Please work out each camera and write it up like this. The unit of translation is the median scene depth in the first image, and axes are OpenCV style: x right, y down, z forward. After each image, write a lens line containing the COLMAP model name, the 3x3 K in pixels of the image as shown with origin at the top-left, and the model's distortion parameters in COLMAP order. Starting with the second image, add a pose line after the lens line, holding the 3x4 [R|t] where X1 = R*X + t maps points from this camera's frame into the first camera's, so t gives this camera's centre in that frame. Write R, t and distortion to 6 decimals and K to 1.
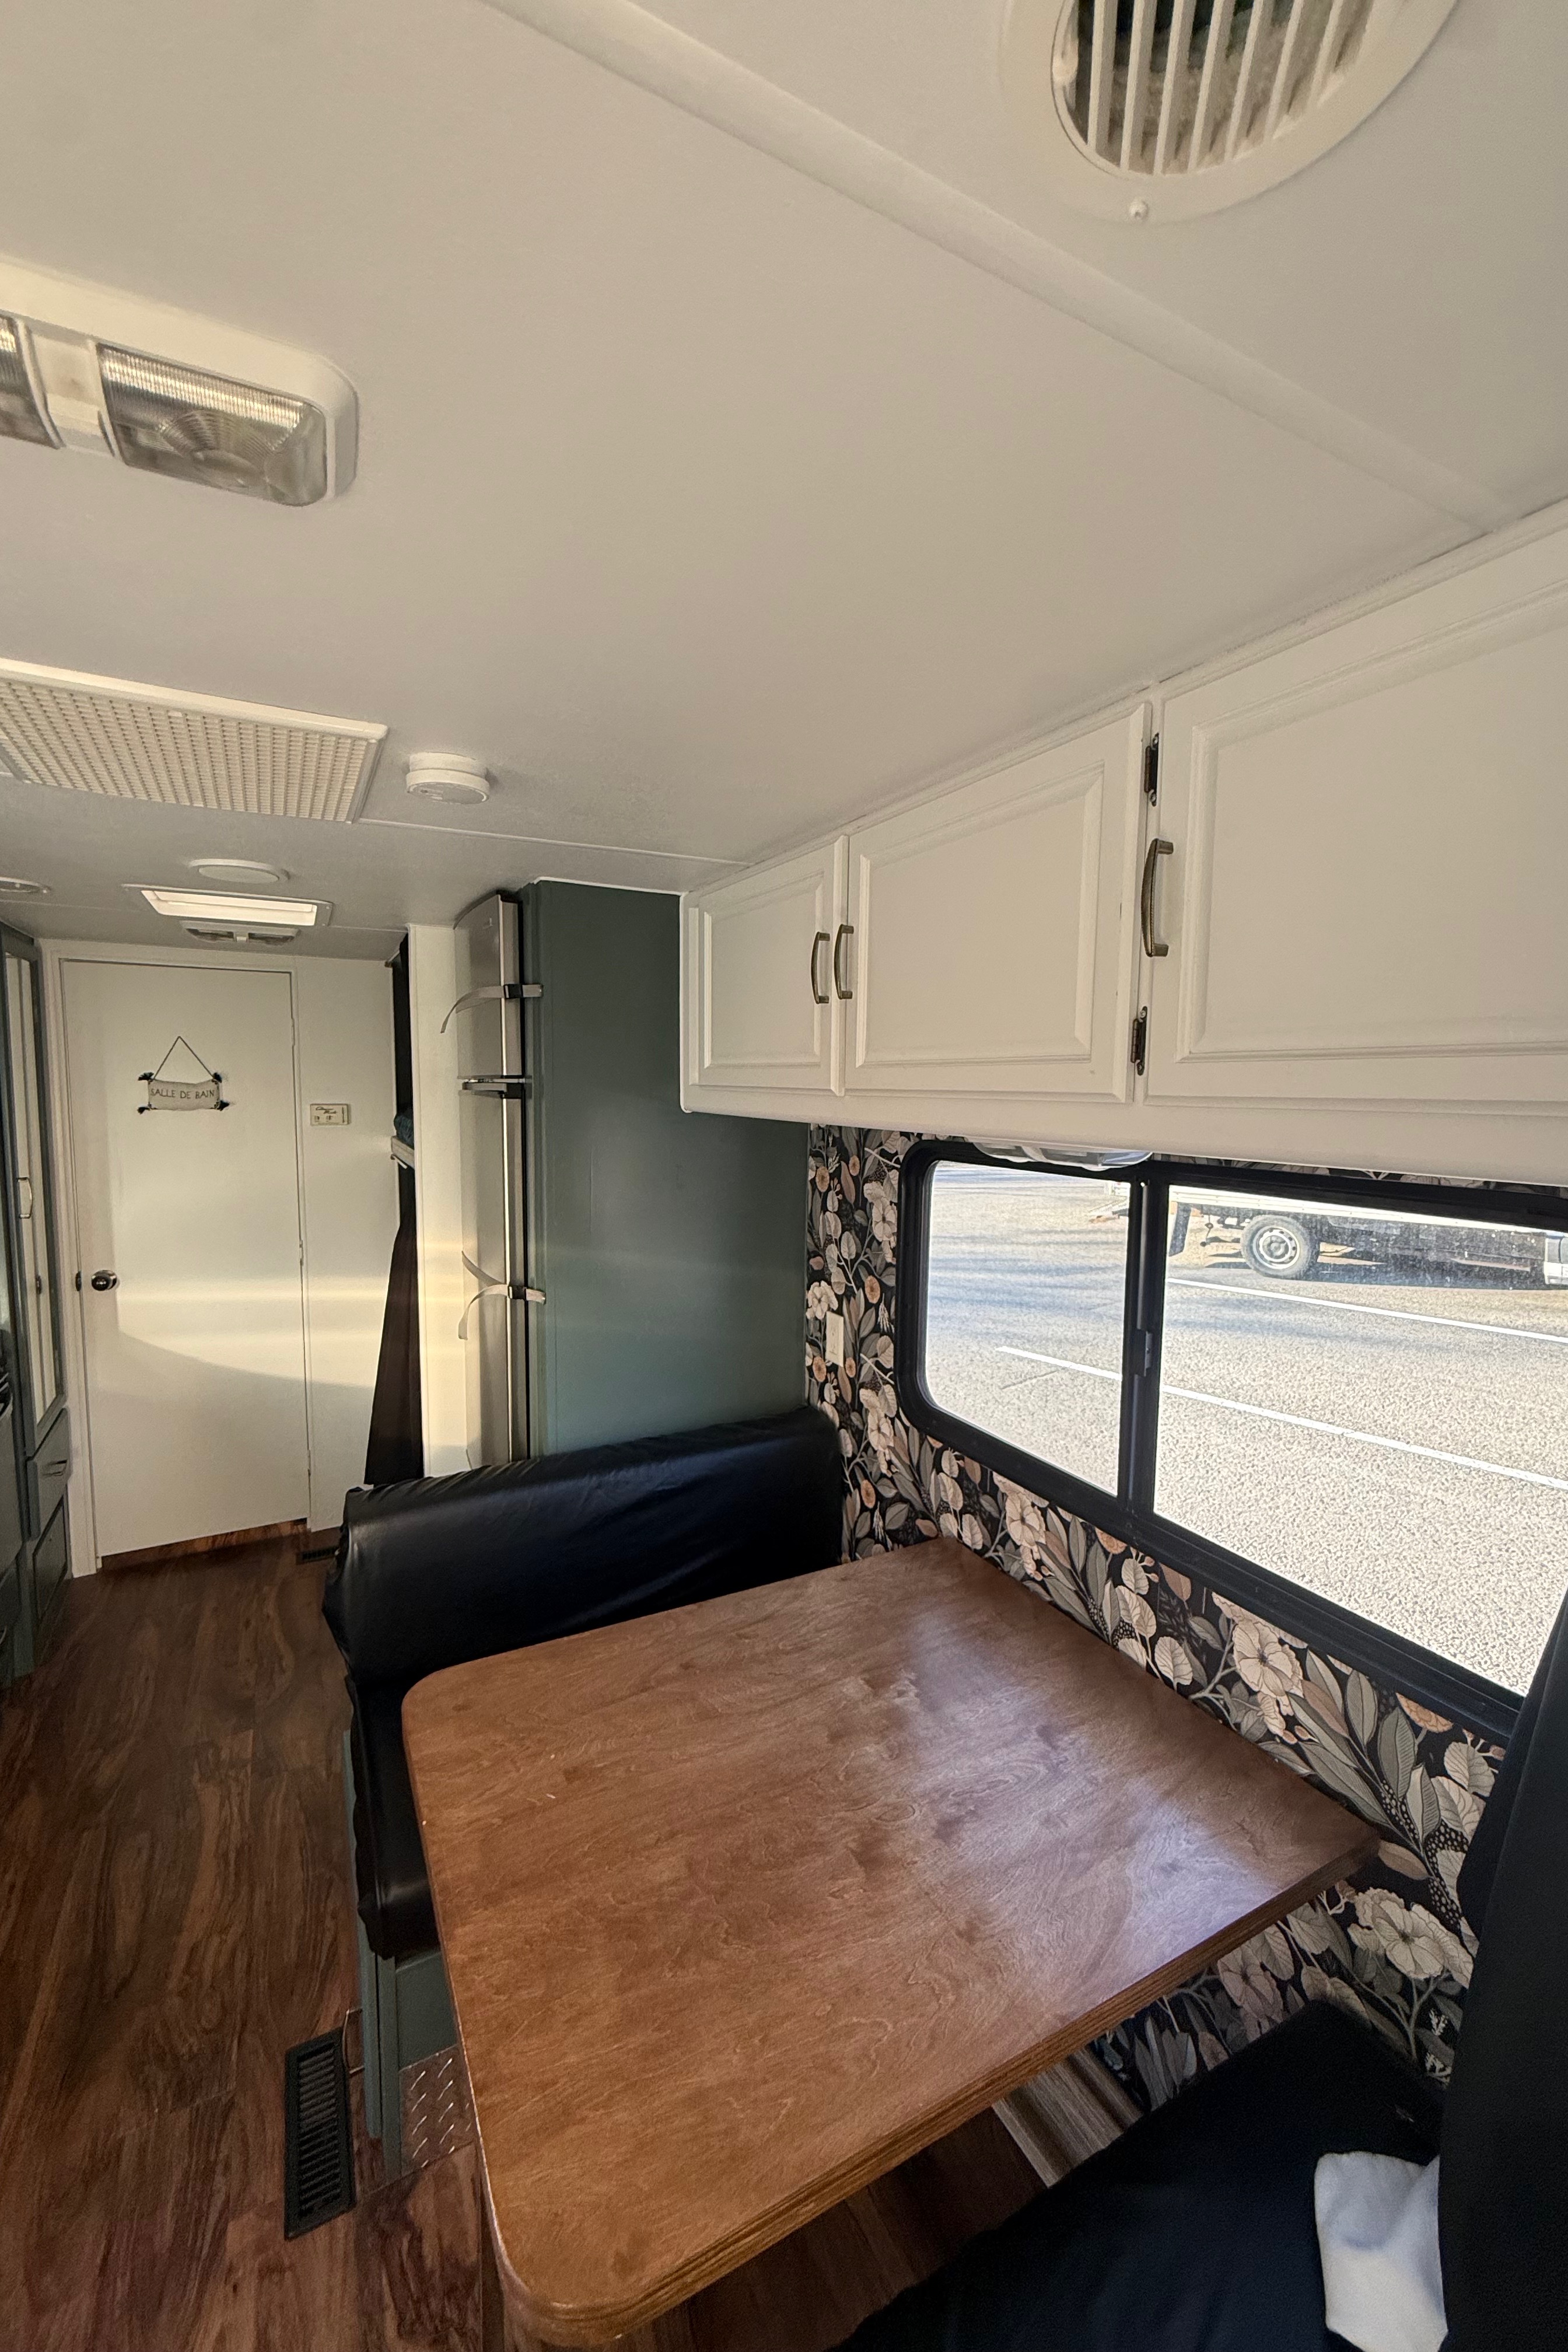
lens RADIAL K [[933.9, 0, 784.7], [0, 933.9, 1169.2], [0, 0, 1]] dist [0.000385, 0.000130]
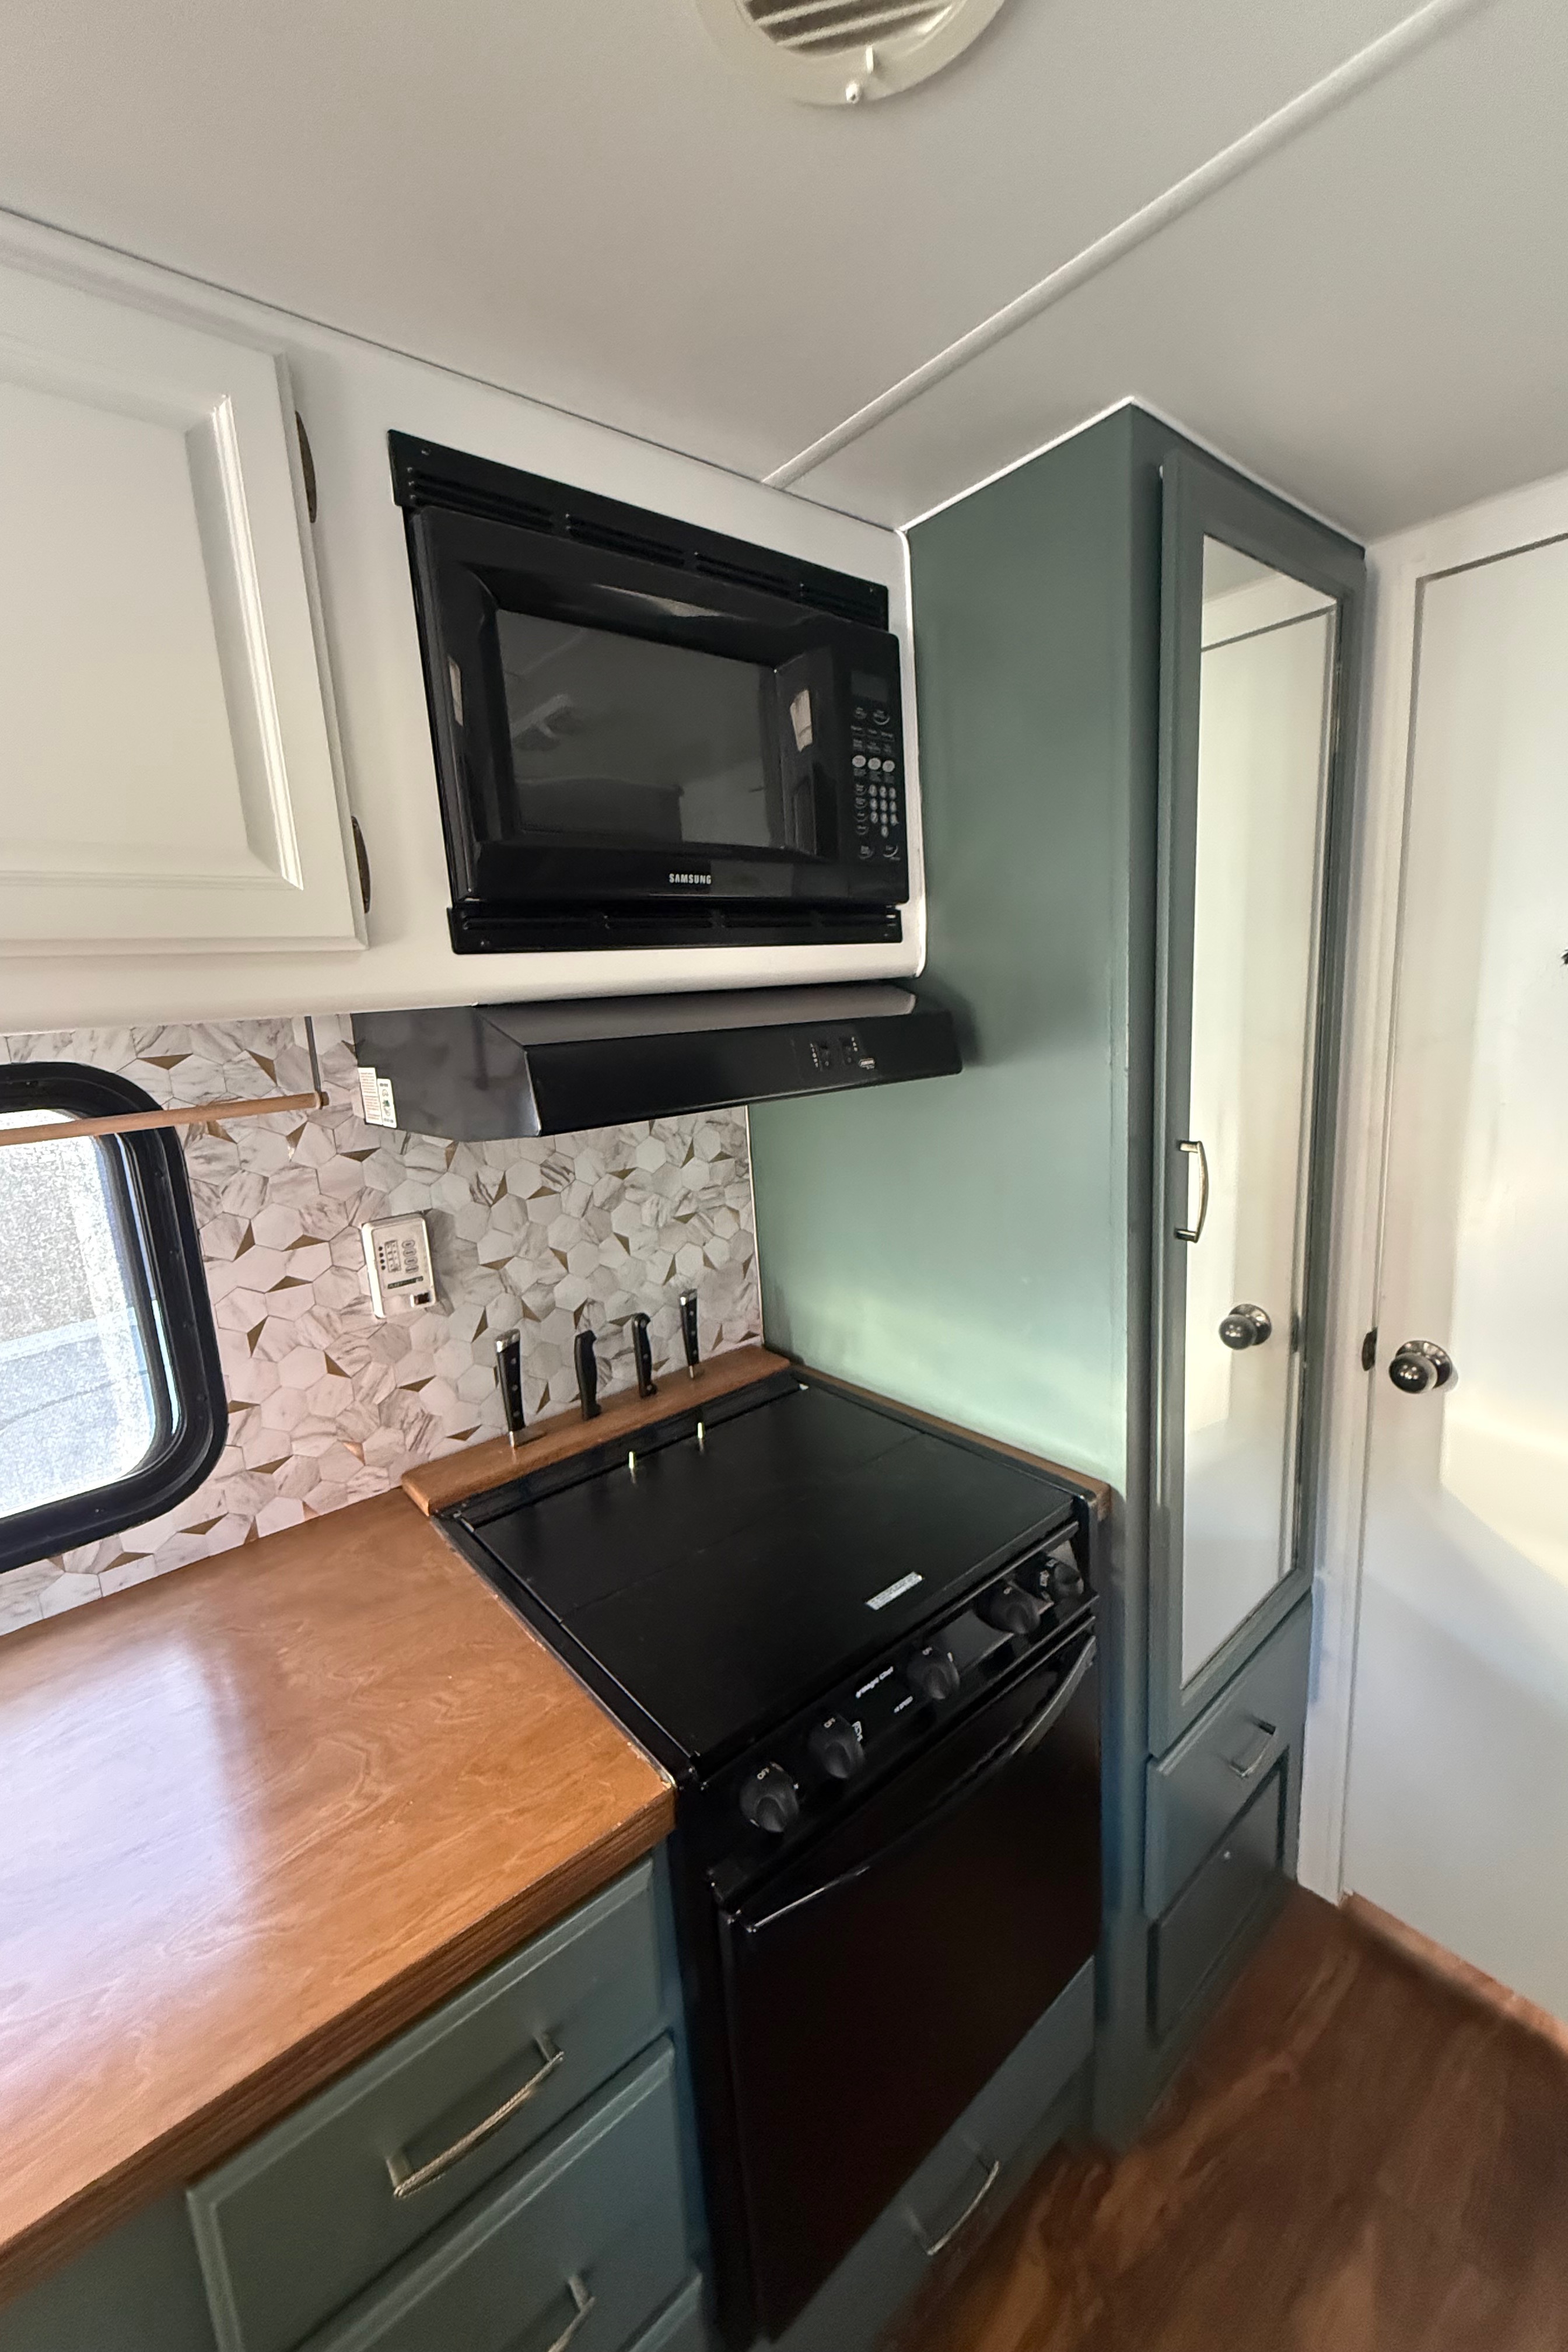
lens RADIAL K [[933.9, 0, 784.7], [0, 933.9, 1169.2], [0, 0, 1]] dist [0.000385, 0.000130]
pose [[0.207004, 0.164513, -0.964409, -0.531790], [-0.024947, 0.986328, 0.162897, -0.045679], [0.978022, -0.009661, 0.208278, 0.853760]]
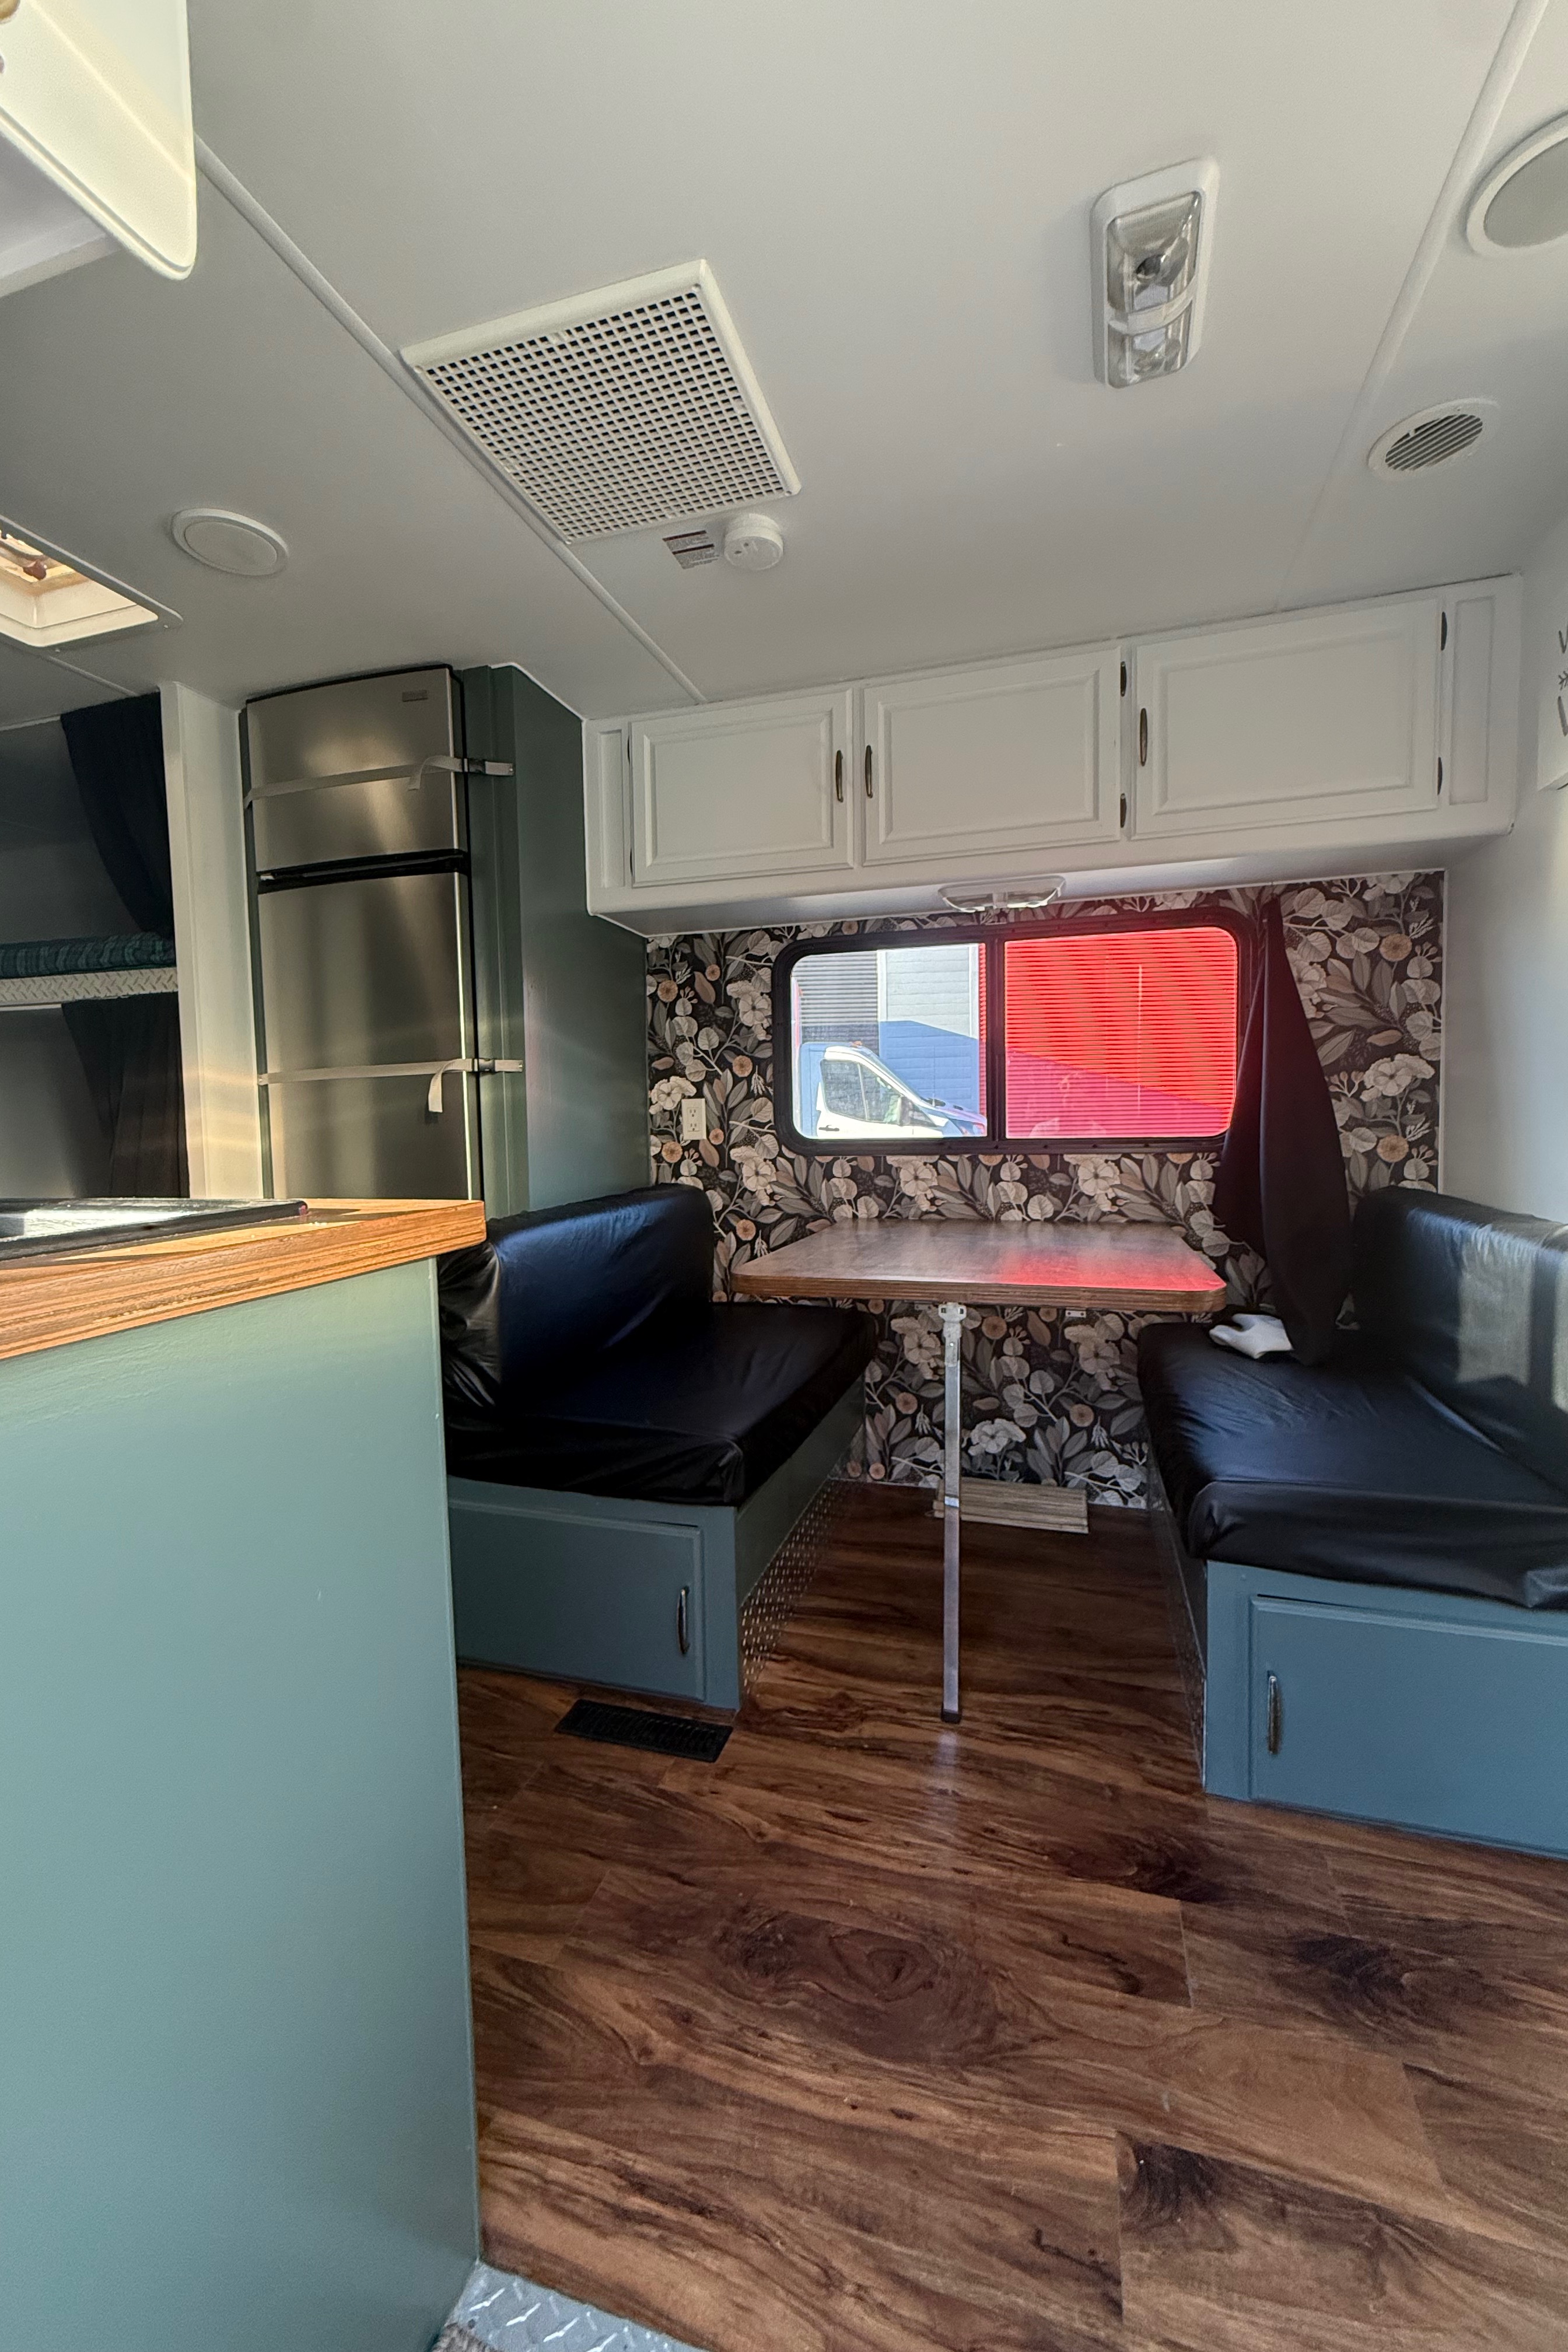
lens RADIAL K [[933.9, 0, 784.7], [0, 933.9, 1169.2], [0, 0, 1]] dist [0.000385, 0.000130]
pose [[0.708746, -0.065552, 0.702412, -0.737623], [0.090917, 0.995858, 0.001200, 0.260034], [-0.699581, 0.063011, 0.711770, 0.050322]]
